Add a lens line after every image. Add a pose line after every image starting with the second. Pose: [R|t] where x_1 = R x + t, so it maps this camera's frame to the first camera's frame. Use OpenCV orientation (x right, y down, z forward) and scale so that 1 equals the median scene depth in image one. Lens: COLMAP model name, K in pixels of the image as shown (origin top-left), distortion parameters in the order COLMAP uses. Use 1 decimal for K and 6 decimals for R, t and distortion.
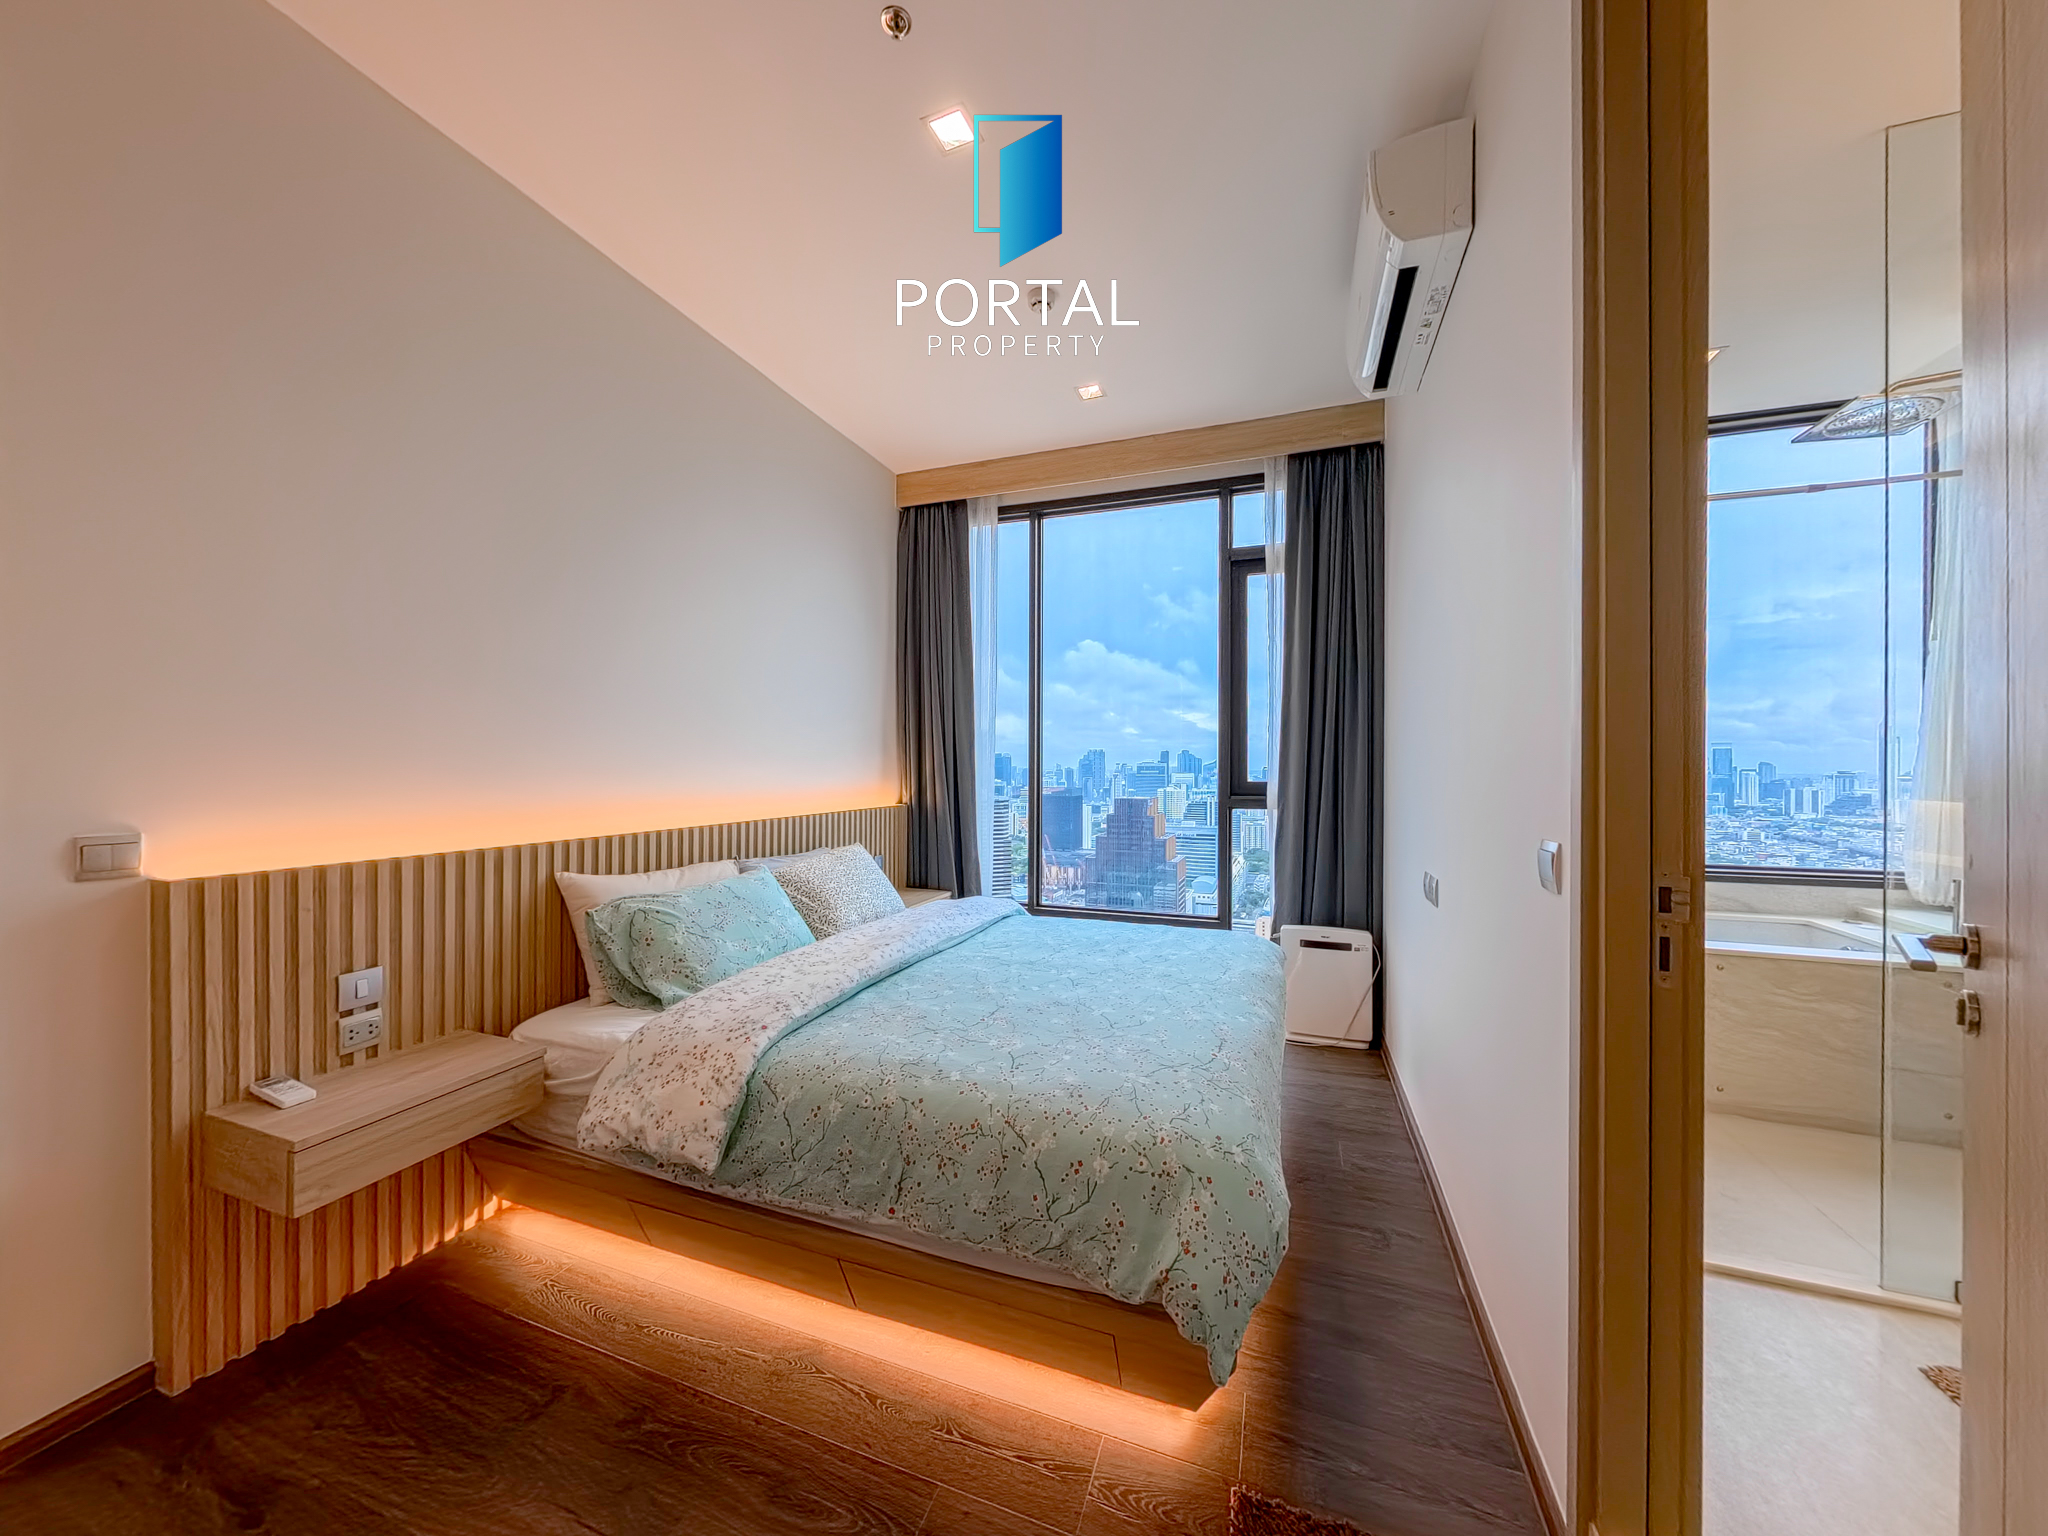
lens RADIAL K [[712.1, 0, 1022.3], [0, 712.1, 767.1], [0, 0, 1]] dist [0.002589, -0.001121]
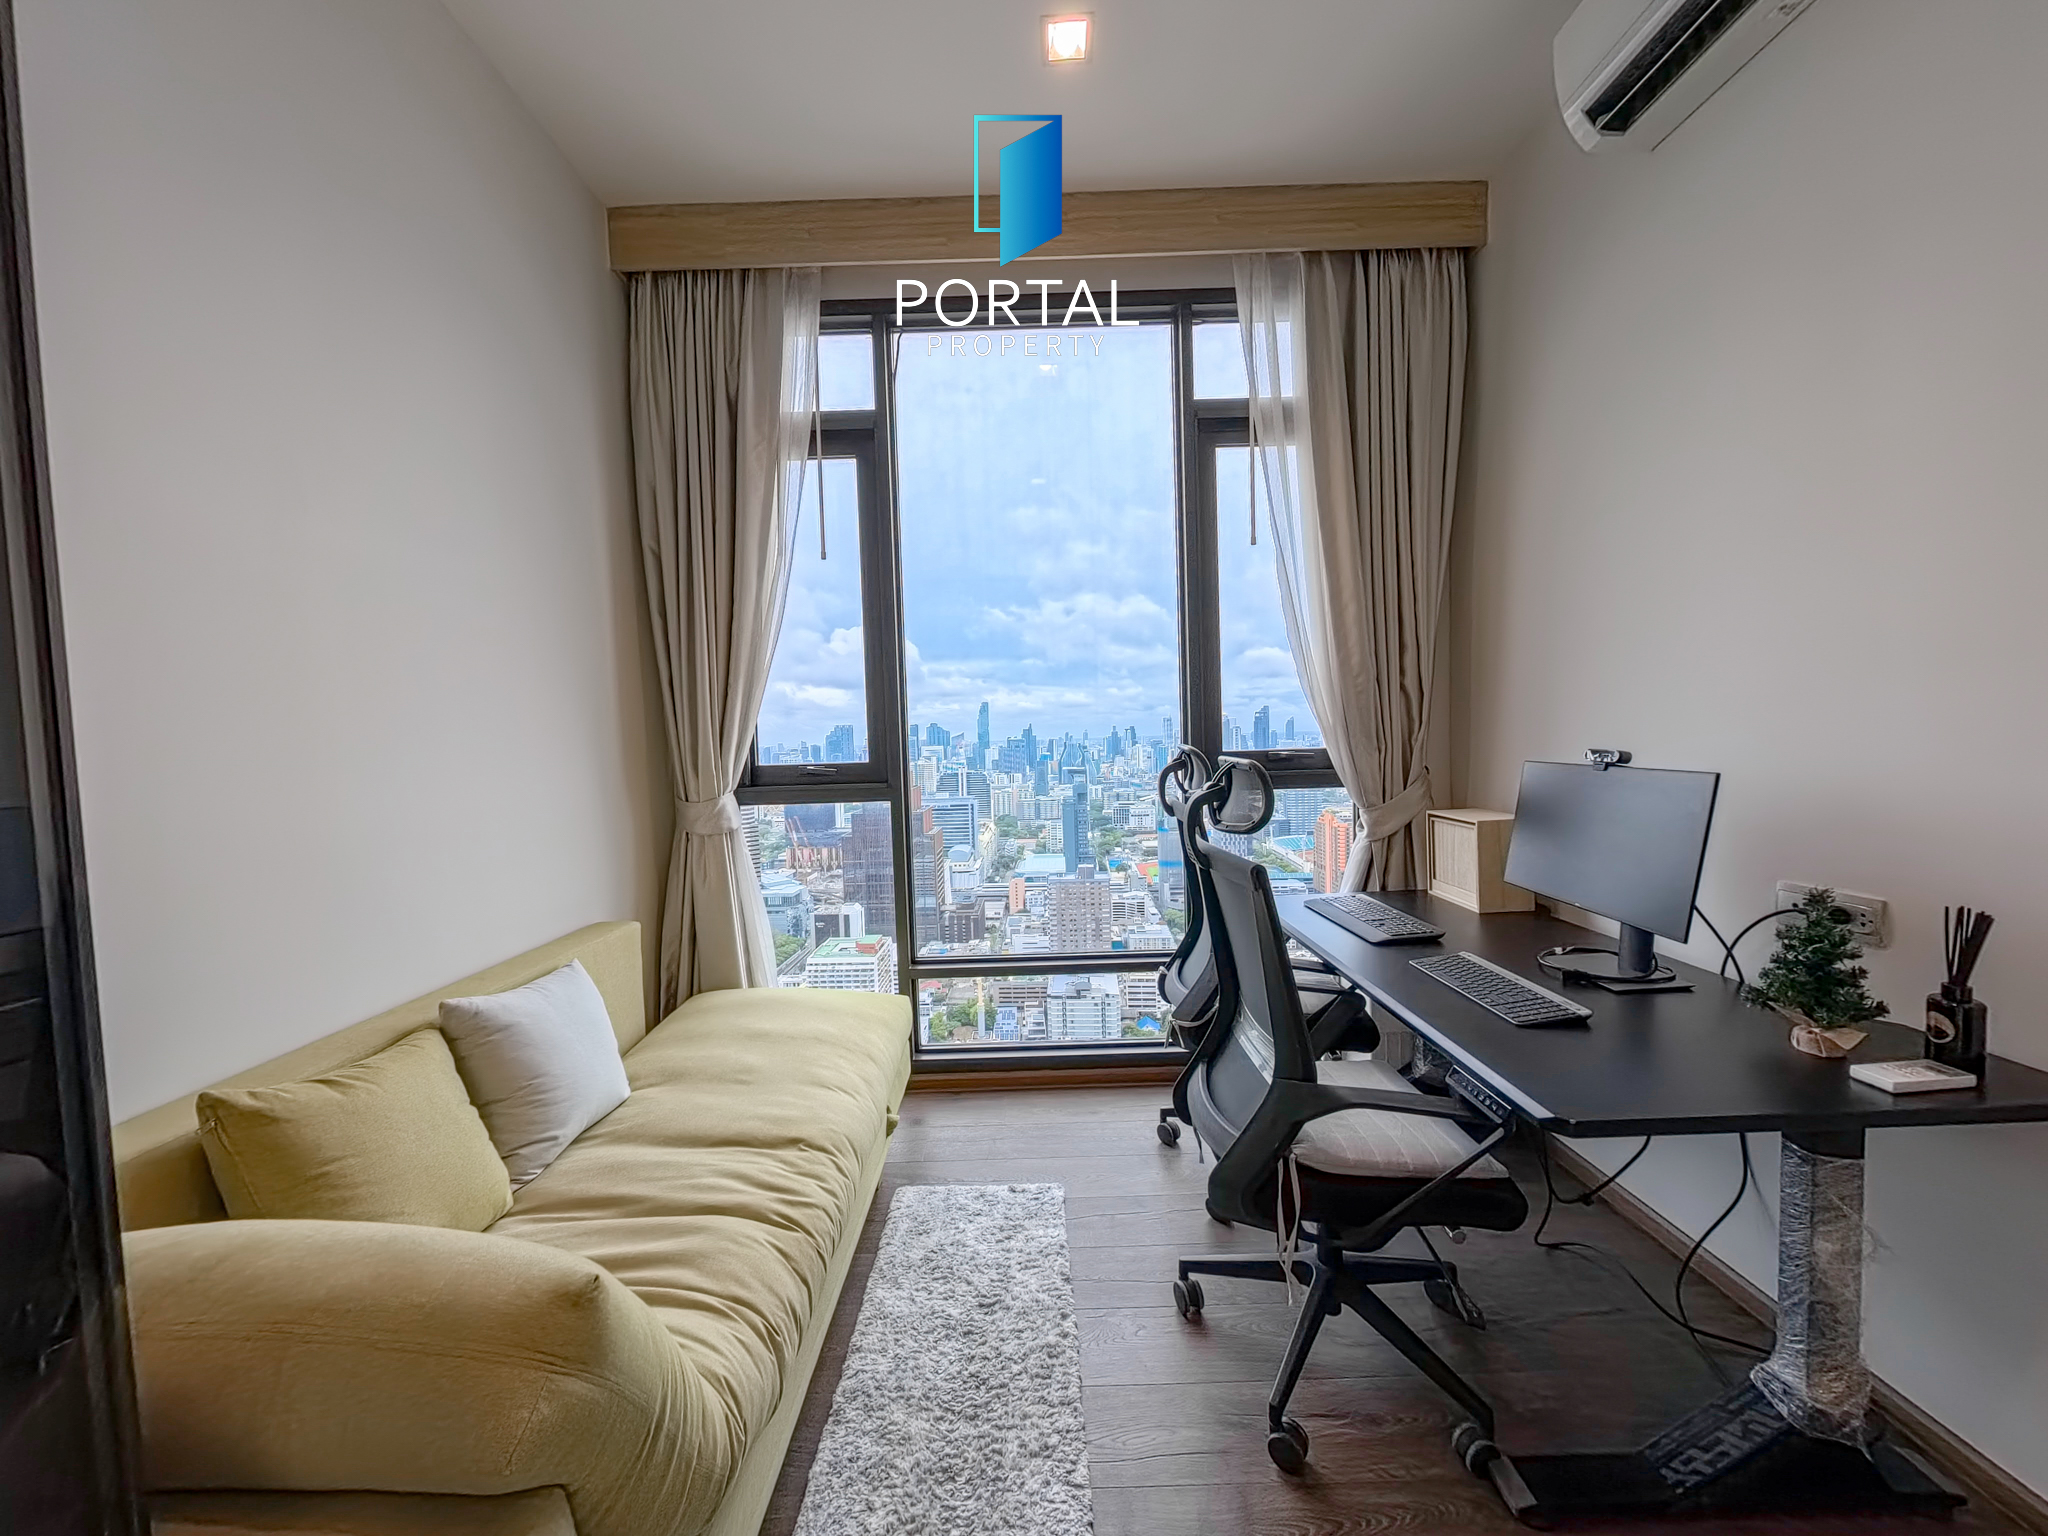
lens RADIAL K [[712.1, 0, 1027.2], [0, 712.1, 764.6], [0, 0, 1]] dist [0.002589, -0.001121]
pose [[0.938055, -0.045607, 0.343471, -0.104778], [0.034227, 0.998648, 0.039126, -0.000944], [-0.344791, -0.024946, 0.938348, 0.441086]]
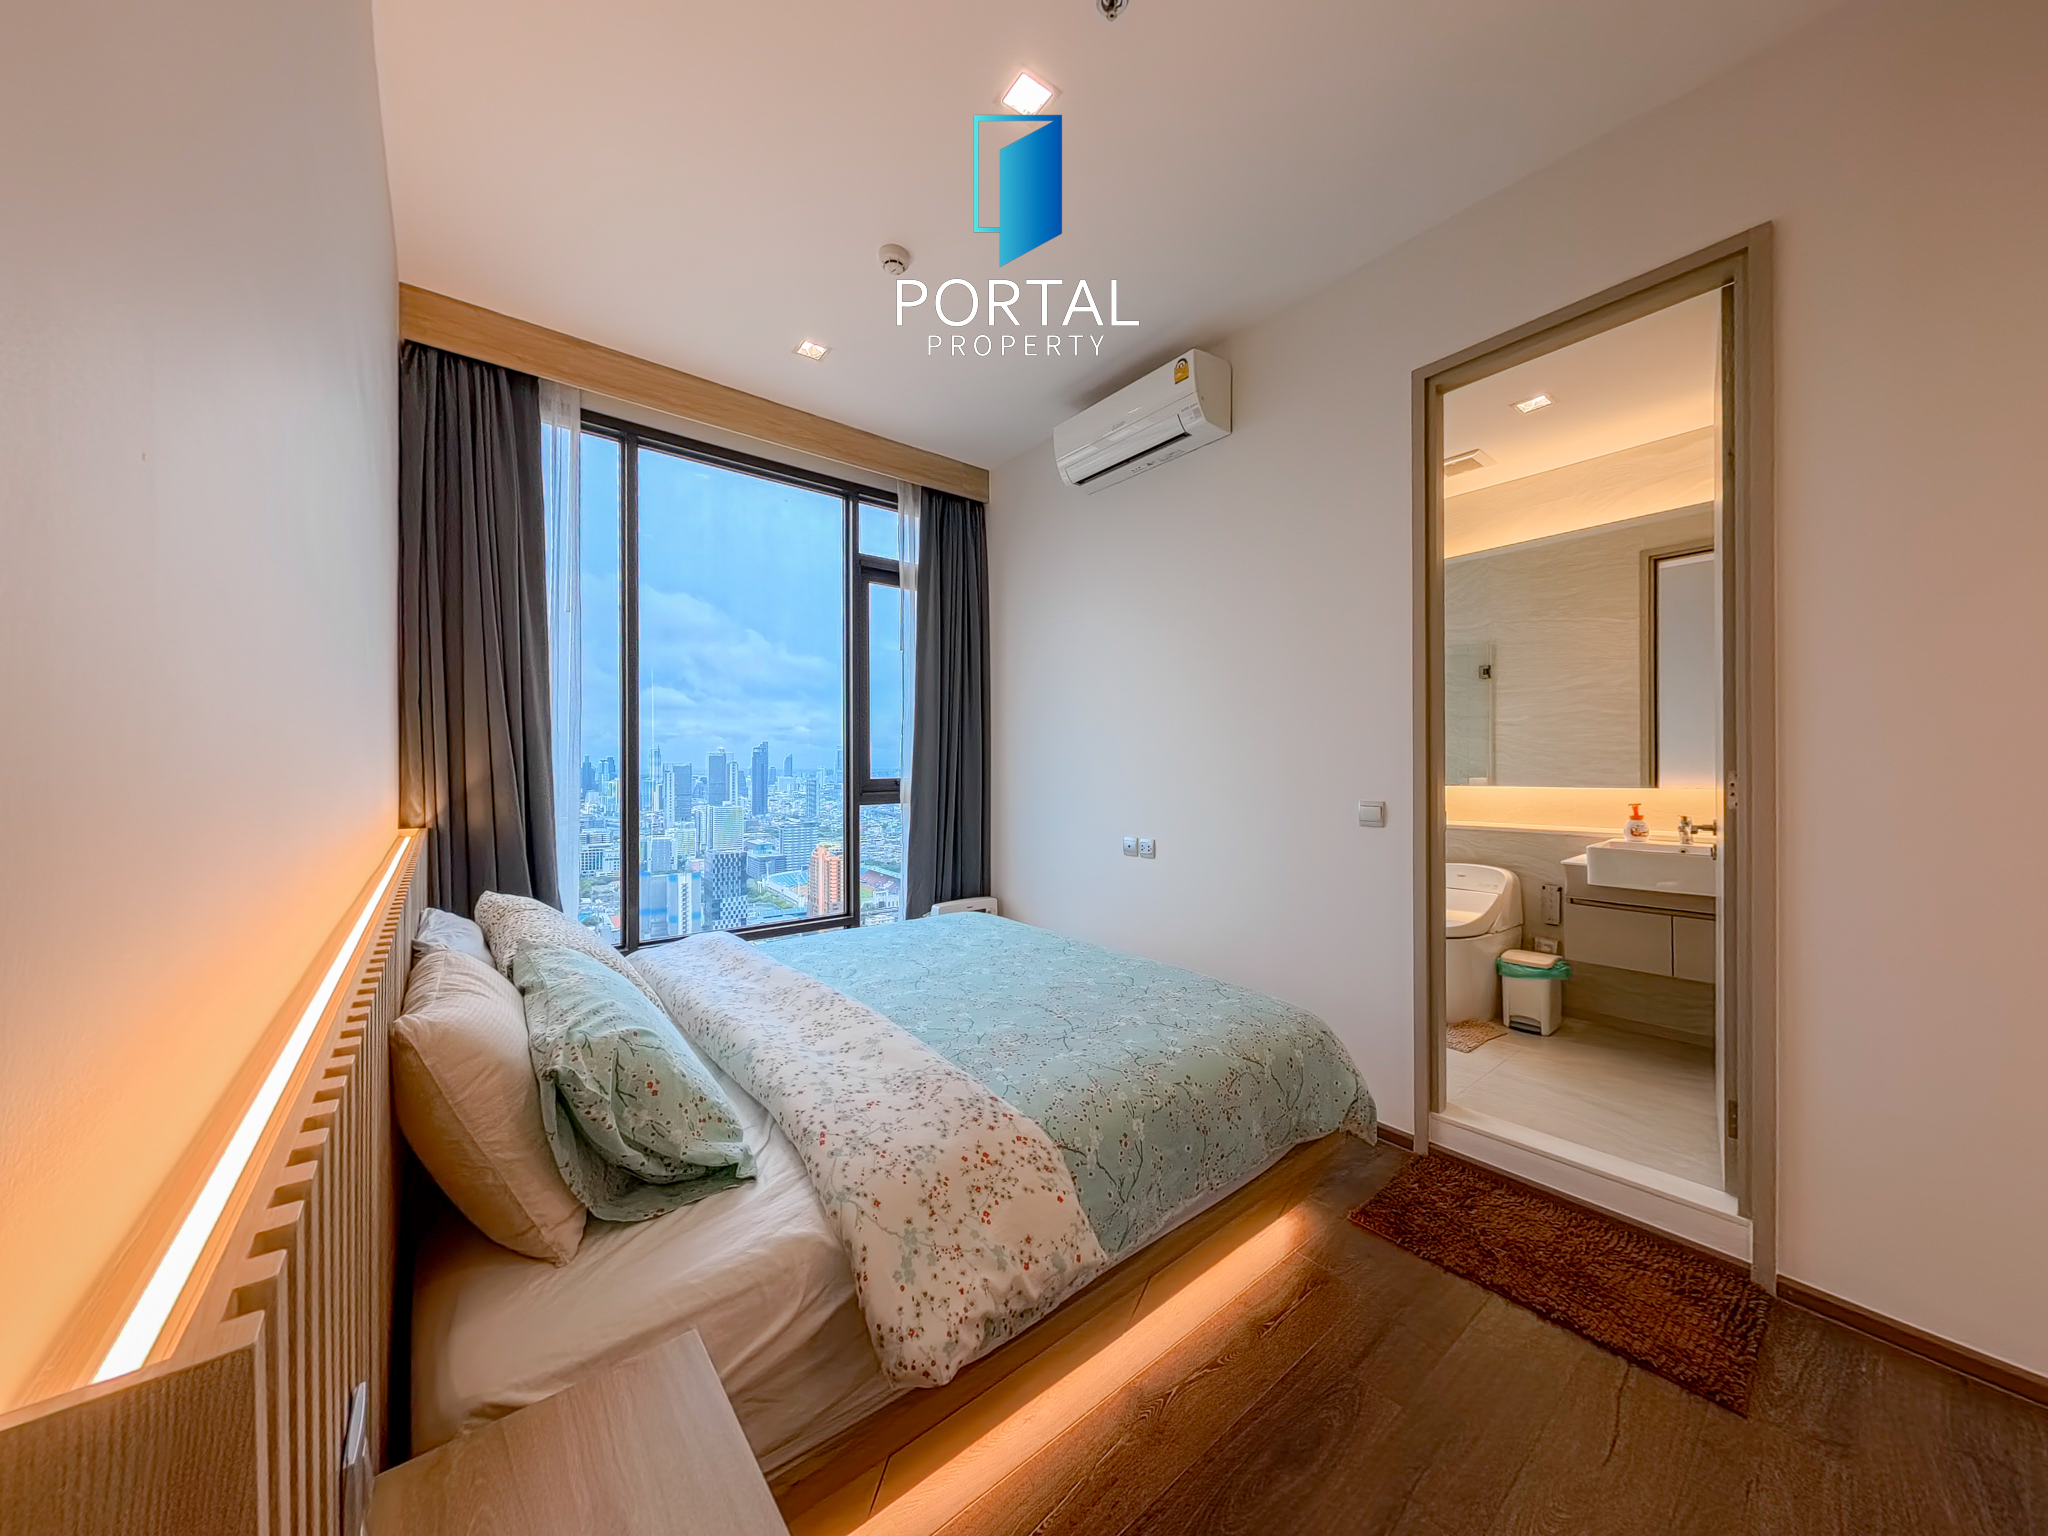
lens RADIAL K [[712.1, 0, 1028.5], [0, 712.1, 767.0], [0, 0, 1]] dist [0.002589, -0.001121]
pose [[0.512133, -0.007852, 0.858871, -0.493098], [0.005527, 0.999968, 0.005846, -0.002207], [-0.858889, 0.001753, 0.512159, 0.274554]]
